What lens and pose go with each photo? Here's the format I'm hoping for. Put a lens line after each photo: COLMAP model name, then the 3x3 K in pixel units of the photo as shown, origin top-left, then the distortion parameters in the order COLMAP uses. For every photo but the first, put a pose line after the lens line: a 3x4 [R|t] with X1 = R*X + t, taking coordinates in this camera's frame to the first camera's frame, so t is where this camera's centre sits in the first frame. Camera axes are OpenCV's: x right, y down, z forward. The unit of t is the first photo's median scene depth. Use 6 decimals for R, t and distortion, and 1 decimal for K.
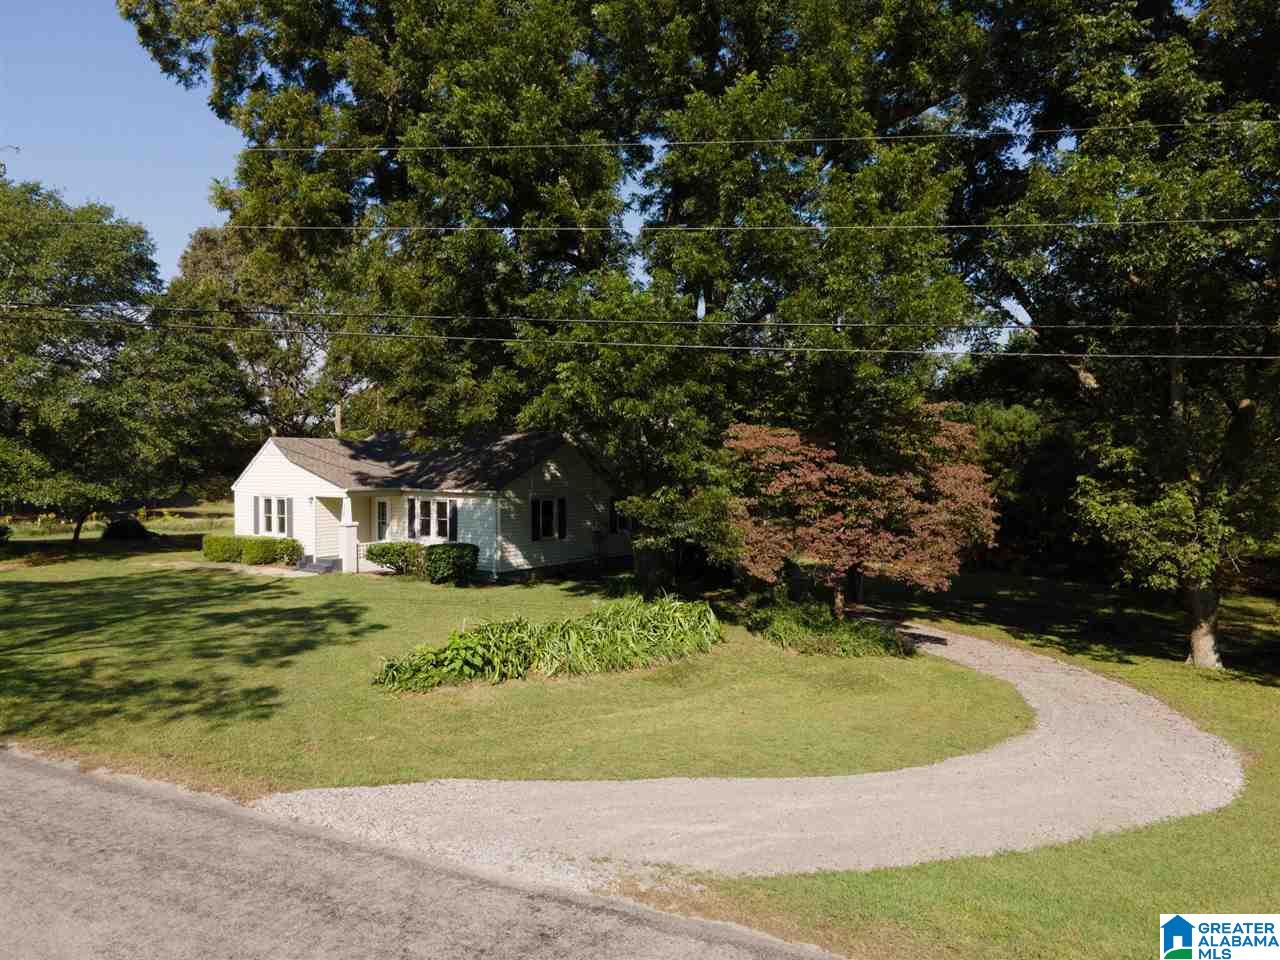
lens RADIAL K [[932.8, 0, 648.1], [0, 932.8, 484.1], [0, 0, 1]] dist [0.054485, 0.006806]
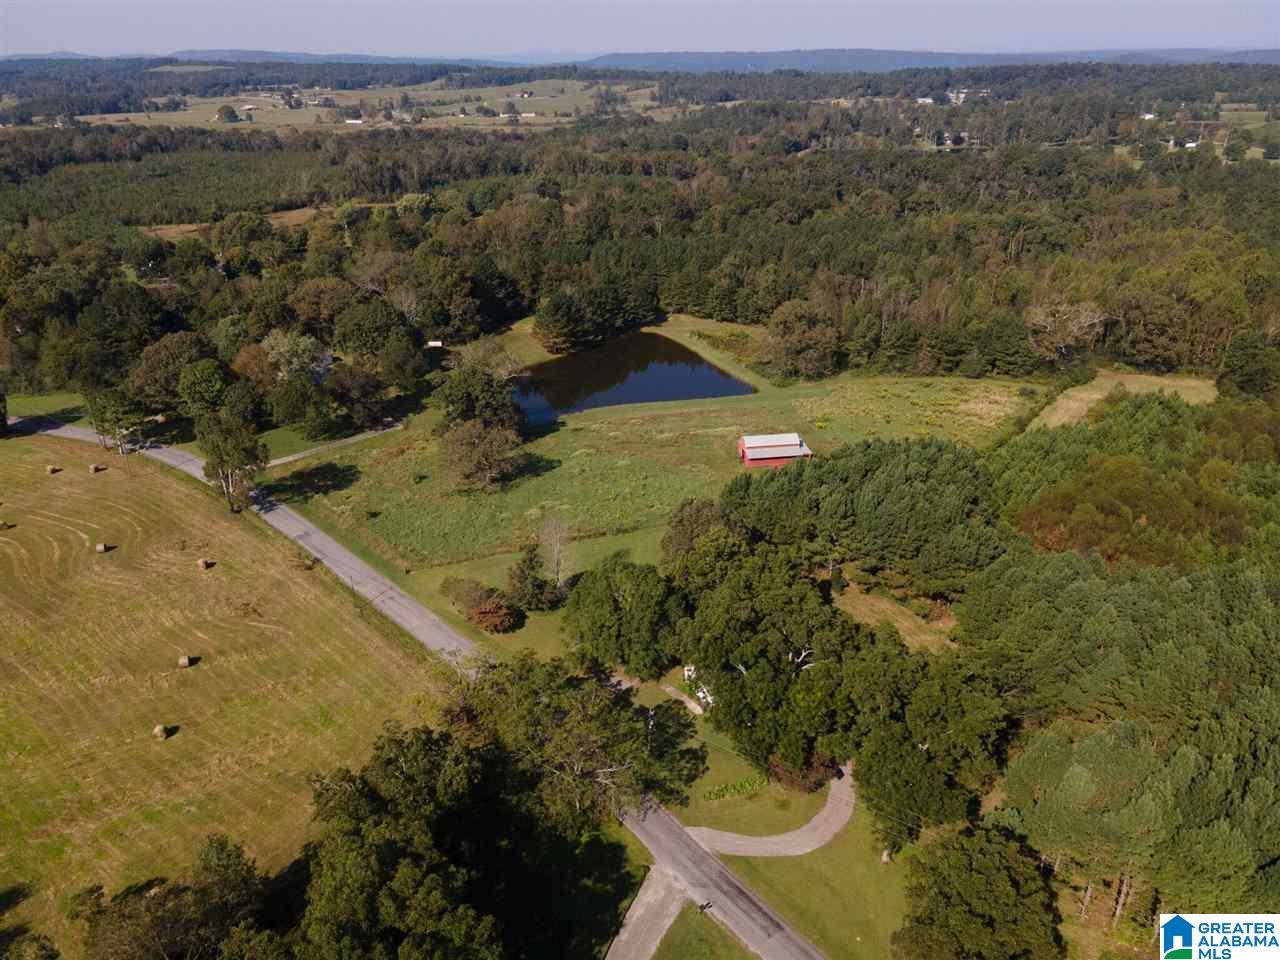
lens RADIAL K [[932.8, 0, 649.3], [0, 932.8, 485.8], [0, 0, 1]] dist [0.054485, 0.006806]
pose [[0.895023, 0.178947, -0.408548, 1.338310], [-0.008060, 0.922326, 0.386329, -3.433946], [0.445947, -0.342481, 0.826945, -3.091905]]
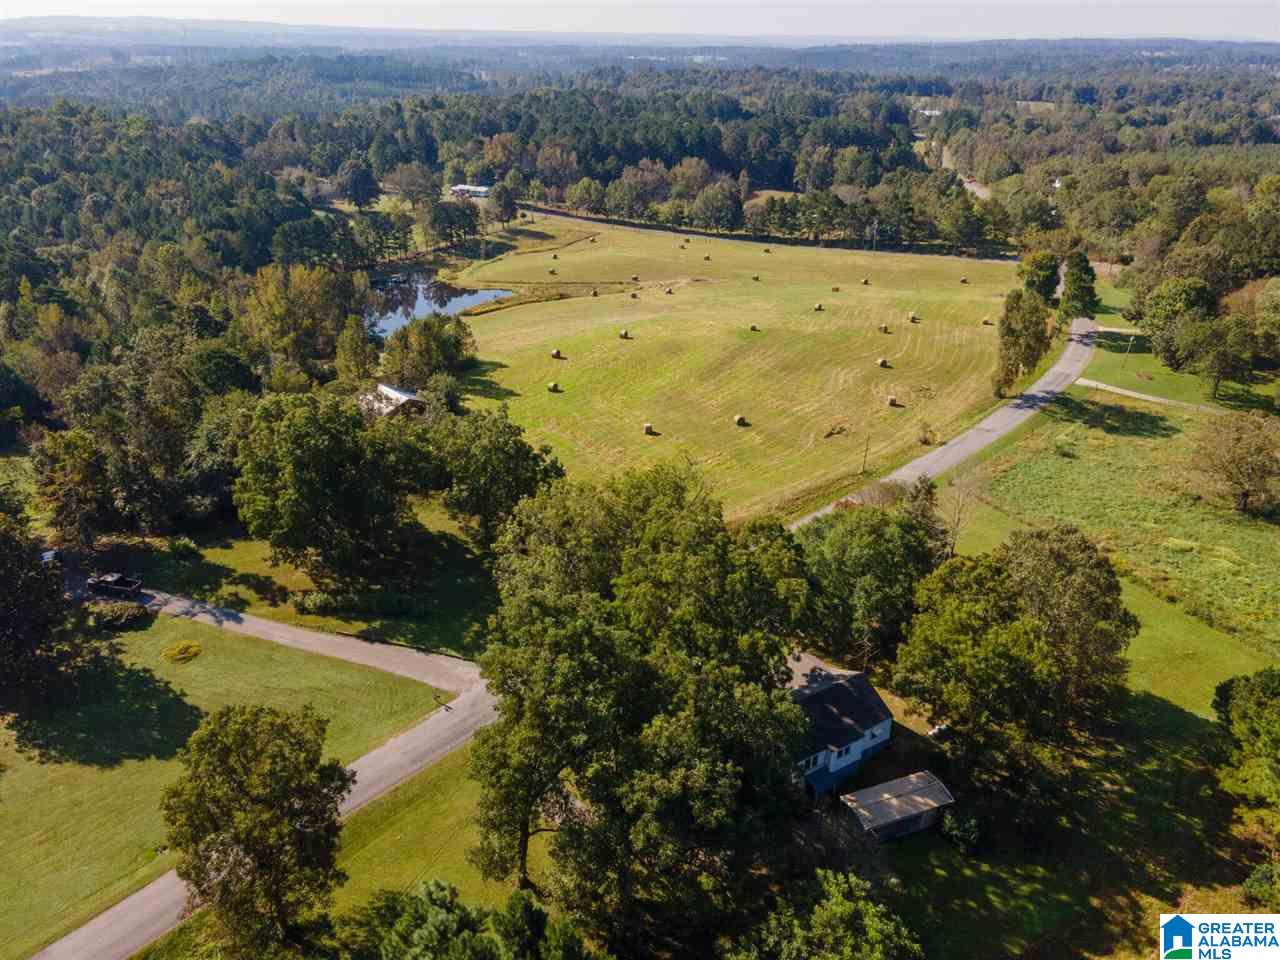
lens RADIAL K [[932.8, 0, 641.6], [0, 932.8, 482.2], [0, 0, 1]] dist [0.054485, 0.006806]
pose [[-0.347581, 0.399233, -0.848410, 3.018669], [-0.051699, 0.895290, 0.442474, -2.692514], [0.936224, 0.197658, -0.290546, 1.974297]]
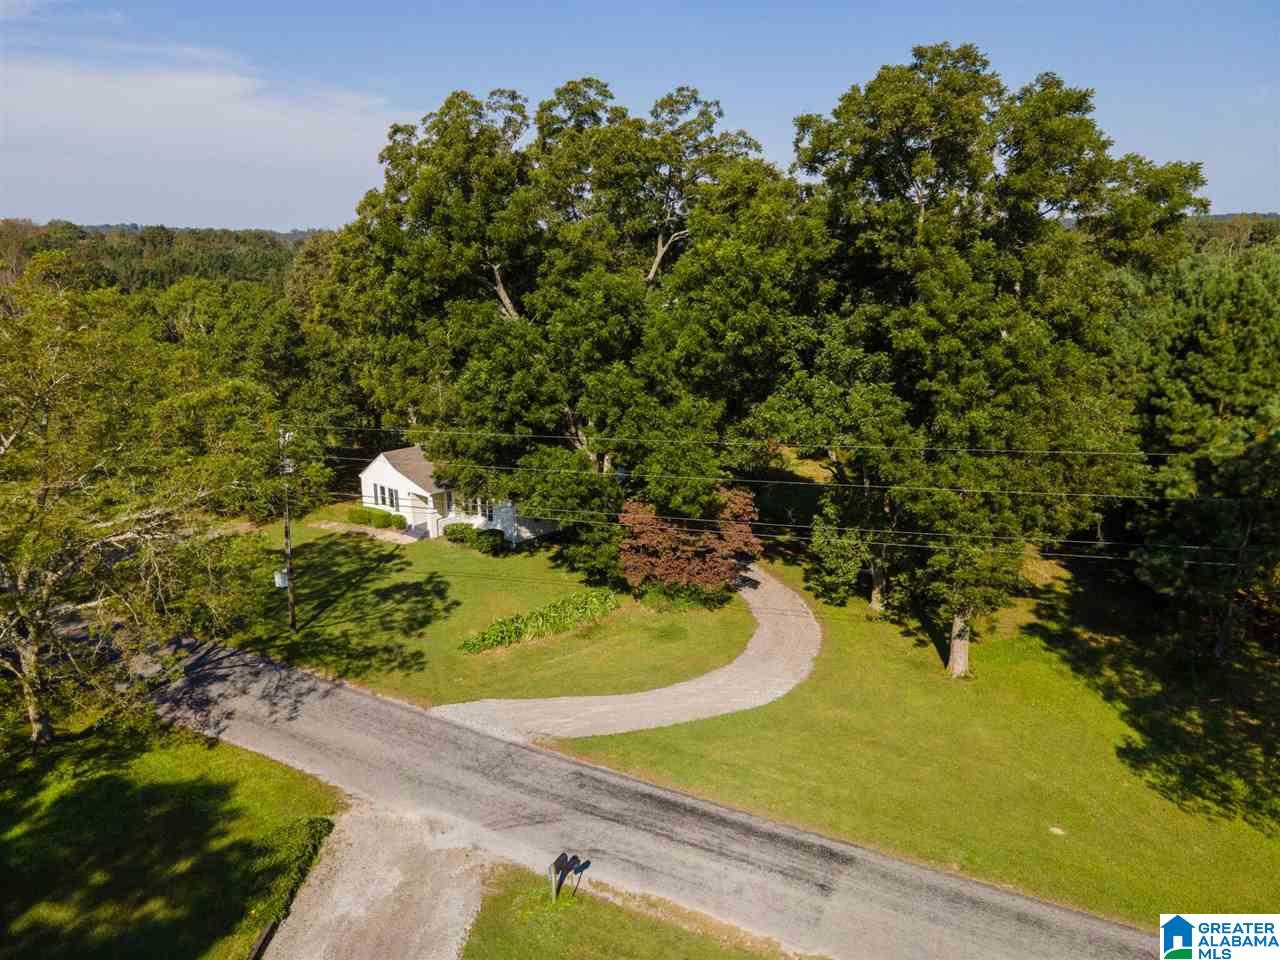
lens RADIAL K [[932.8, 0, 645.7], [0, 932.8, 476.2], [0, 0, 1]] dist [0.054485, 0.006806]
pose [[0.998704, 0.008566, -0.050161, 0.246419], [0.002482, 0.976359, 0.216142, -0.579022], [0.050826, -0.215987, 0.975073, -0.984042]]
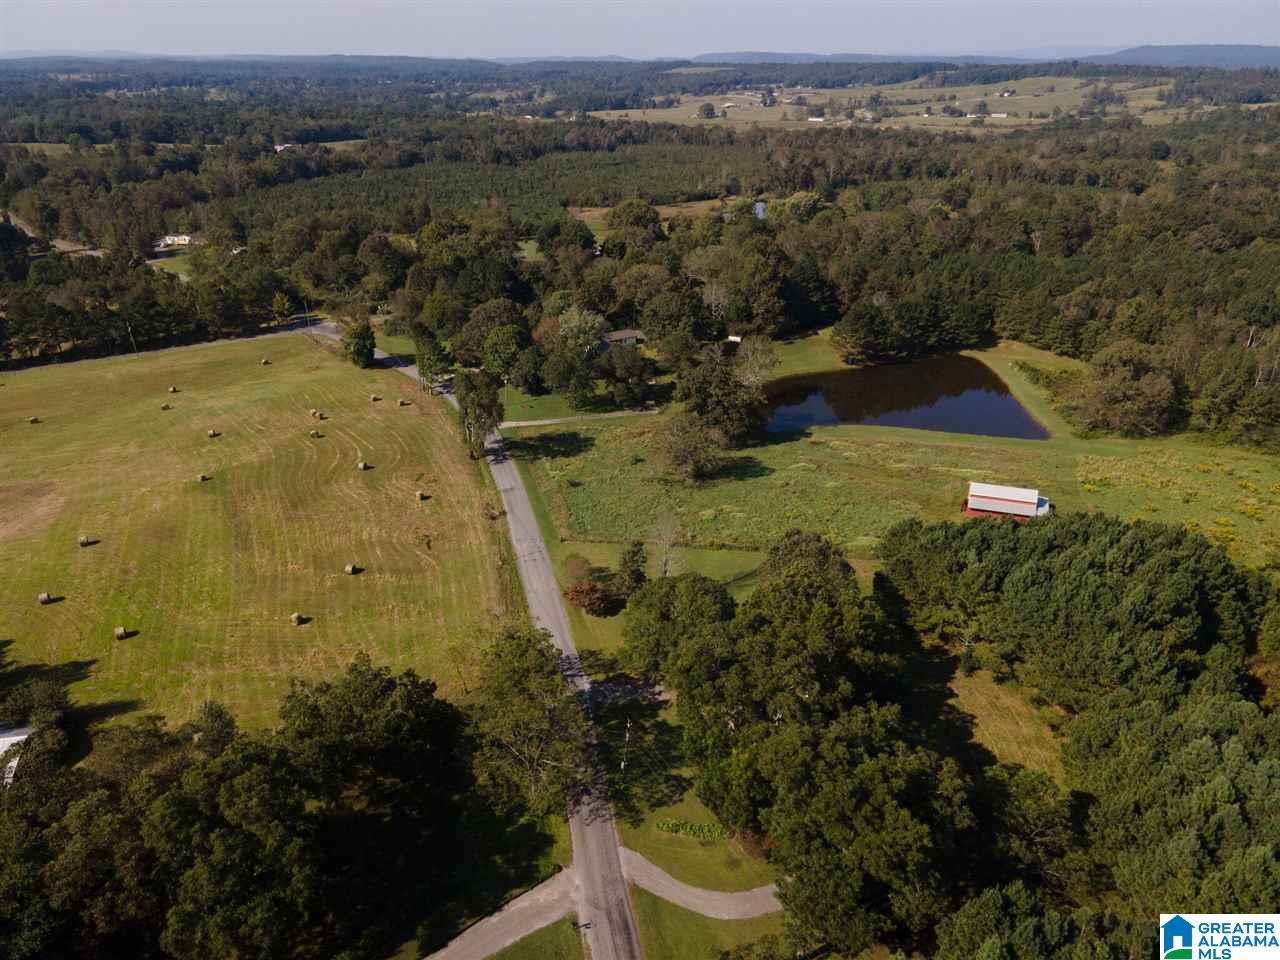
lens RADIAL K [[932.8, 0, 646.8], [0, 932.8, 488.8], [0, 0, 1]] dist [0.054485, 0.006806]
pose [[0.588595, 0.337068, -0.734807, 2.856107], [-0.028116, 0.916918, 0.398084, -3.506877], [0.807939, -0.213650, 0.549170, -1.687847]]
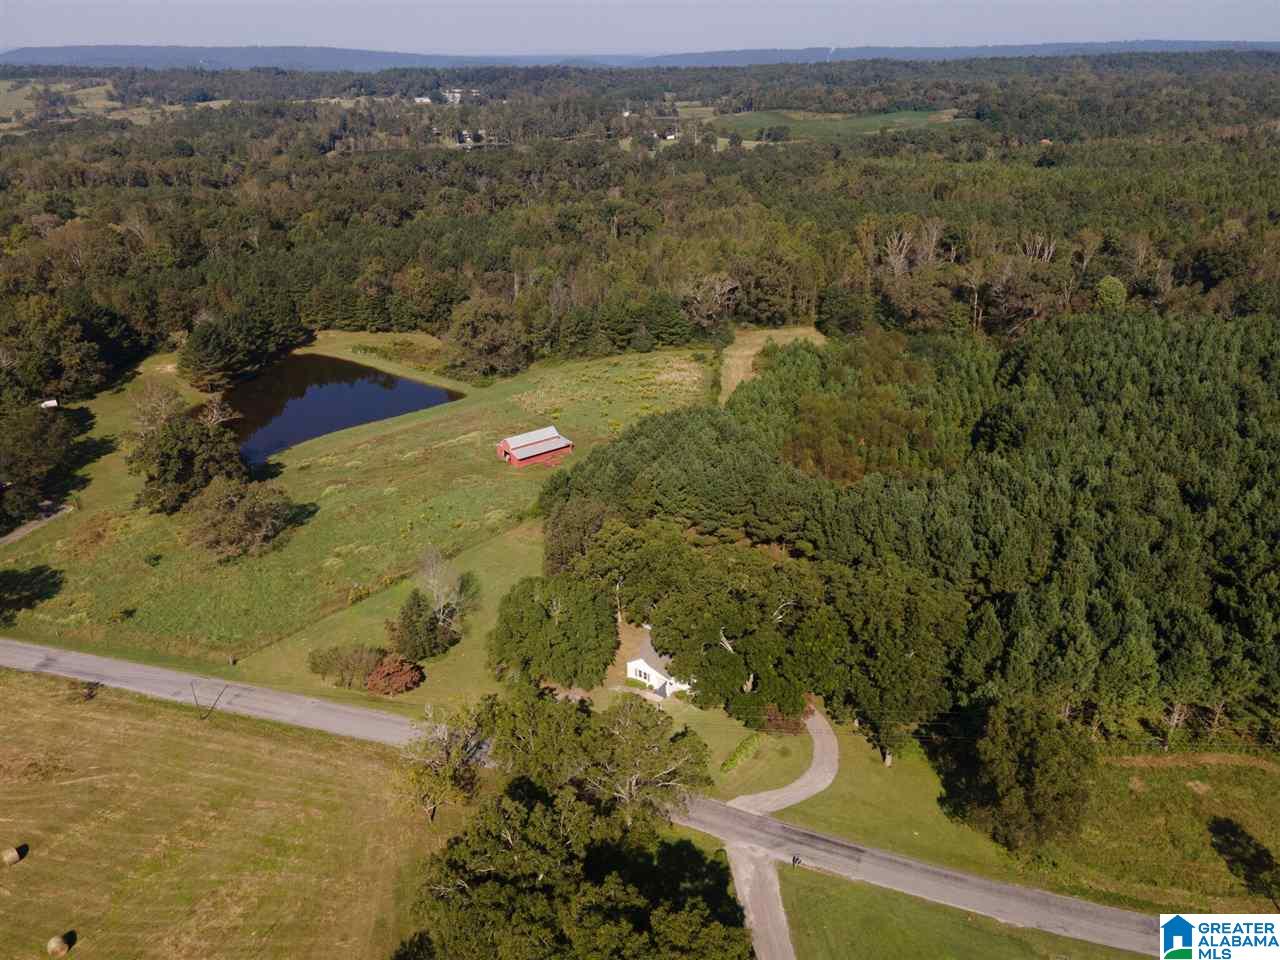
lens RADIAL K [[932.8, 0, 648.5], [0, 932.8, 473.9], [0, 0, 1]] dist [0.054485, 0.006806]
pose [[0.998880, -0.029563, 0.036954, -0.766003], [0.013398, 0.925587, 0.378298, -3.447484], [-0.045388, -0.377379, 0.924946, -3.554861]]
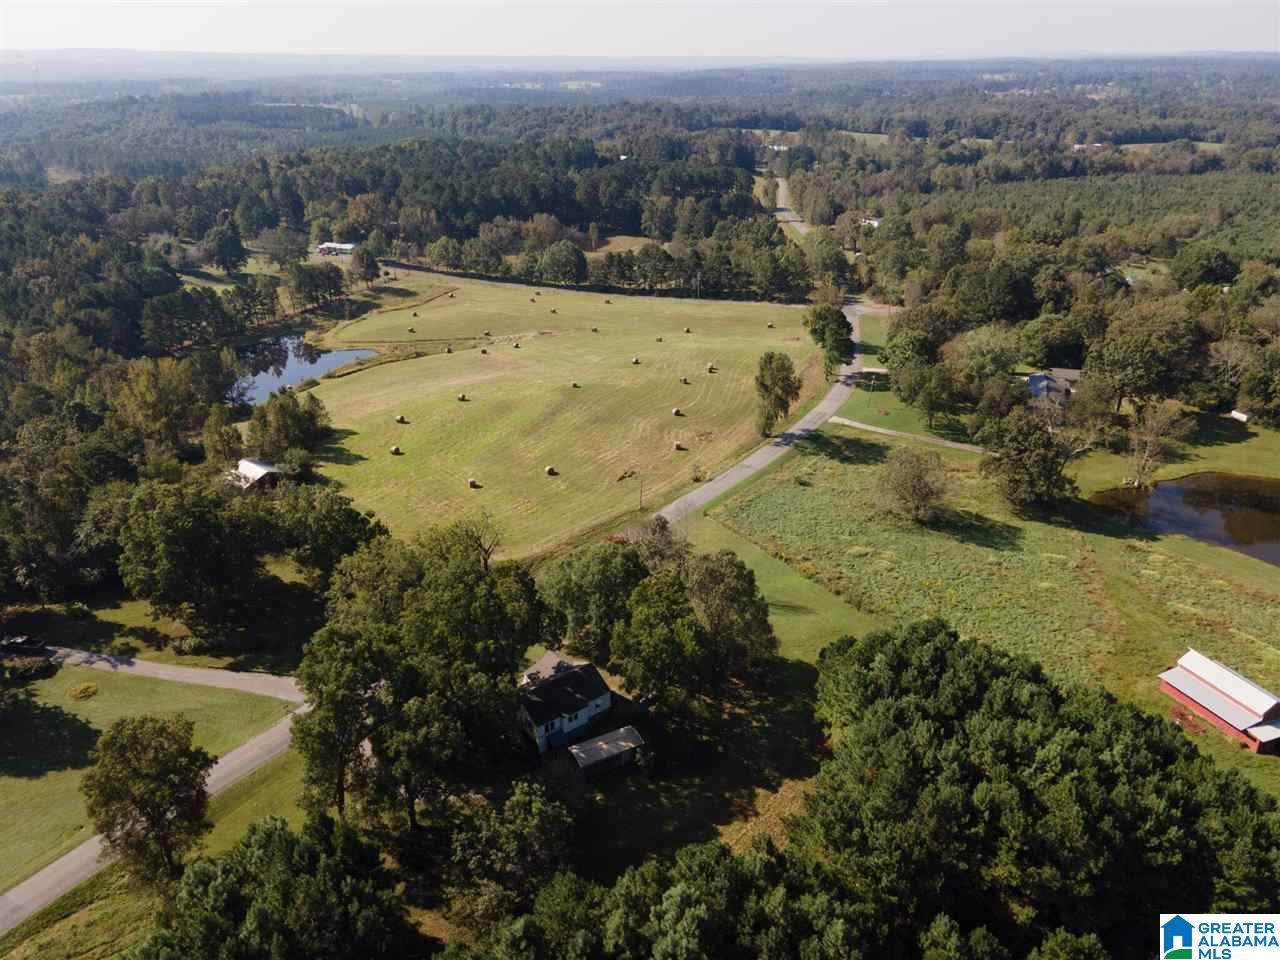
lens RADIAL K [[932.8, 0, 640.4], [0, 932.8, 484.8], [0, 0, 1]] dist [0.054485, 0.006806]
pose [[-0.236951, 0.404111, -0.883486, 4.203977], [-0.038304, 0.904791, 0.424129, -3.697555], [0.970766, 0.134339, -0.198913, 3.176637]]
